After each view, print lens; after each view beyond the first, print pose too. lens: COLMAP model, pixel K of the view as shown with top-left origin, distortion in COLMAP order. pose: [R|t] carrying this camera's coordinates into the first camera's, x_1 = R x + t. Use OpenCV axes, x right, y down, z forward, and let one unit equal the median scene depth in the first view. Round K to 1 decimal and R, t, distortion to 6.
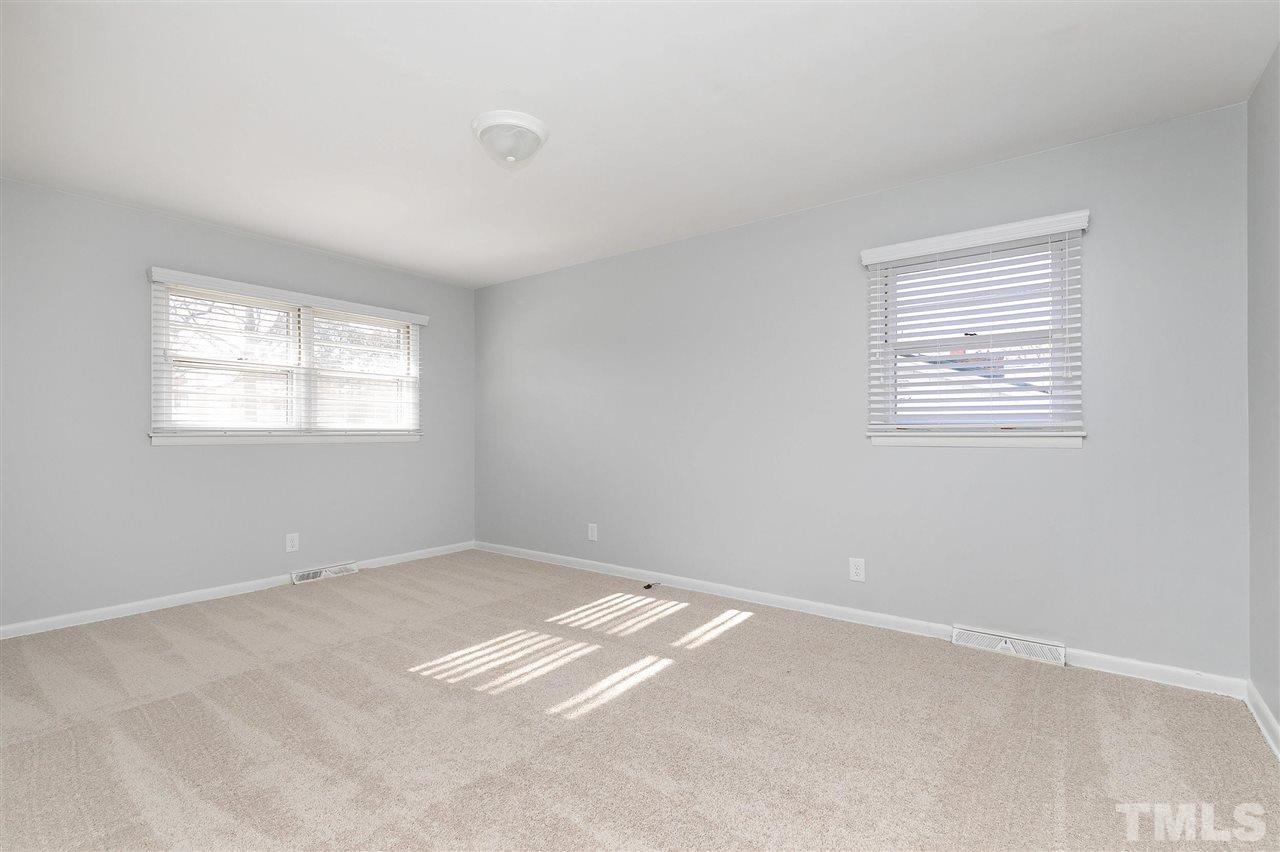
lens RADIAL K [[590.3, 0, 640.5], [0, 590.3, 429.2], [0, 0, 1]] dist [0.012465, -0.000544]
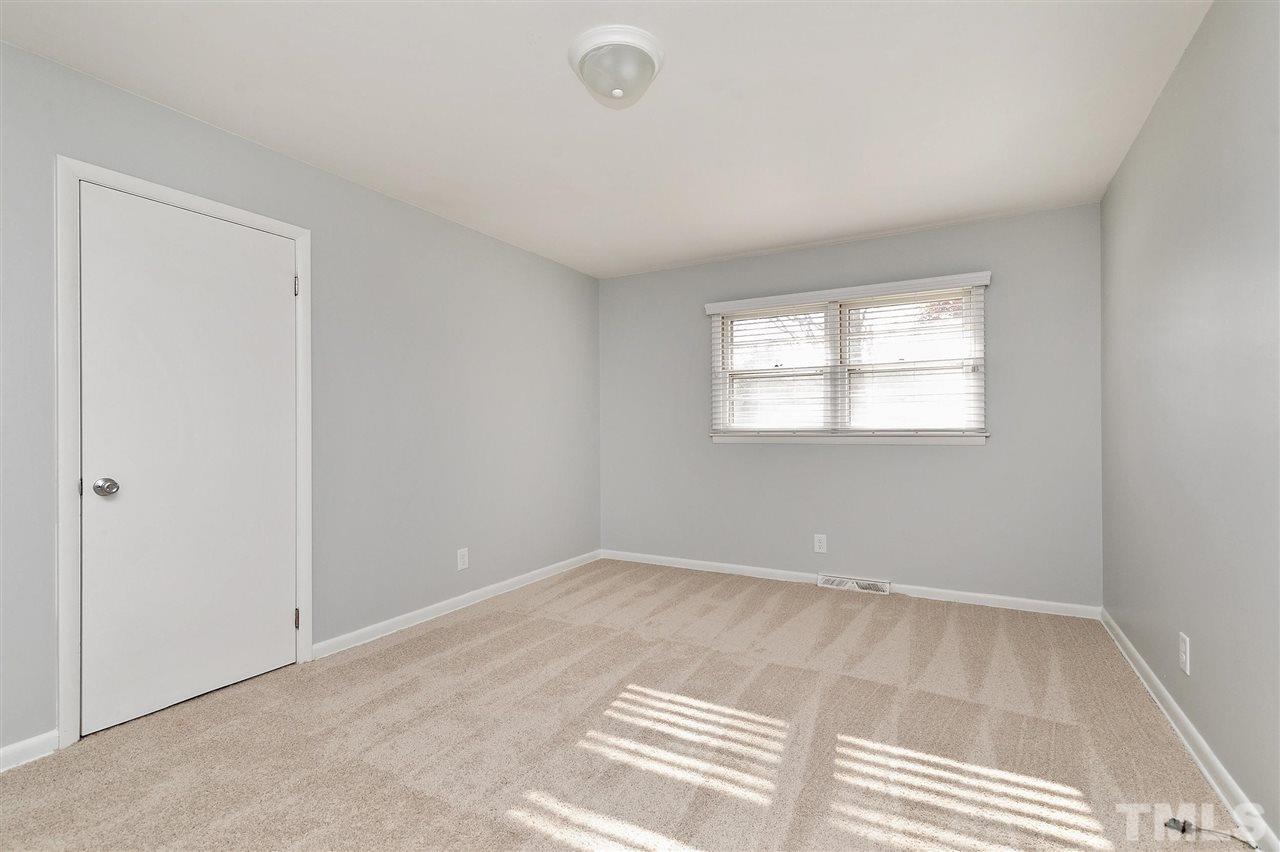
lens RADIAL K [[590.3, 0, 640.5], [0, 590.3, 429.2], [0, 0, 1]] dist [0.012465, -0.000544]
pose [[0.126587, -0.002449, -0.991952, 0.379798], [0.008677, 0.999961, -0.001362, -0.001997], [0.991918, -0.008435, 0.126603, 0.615931]]
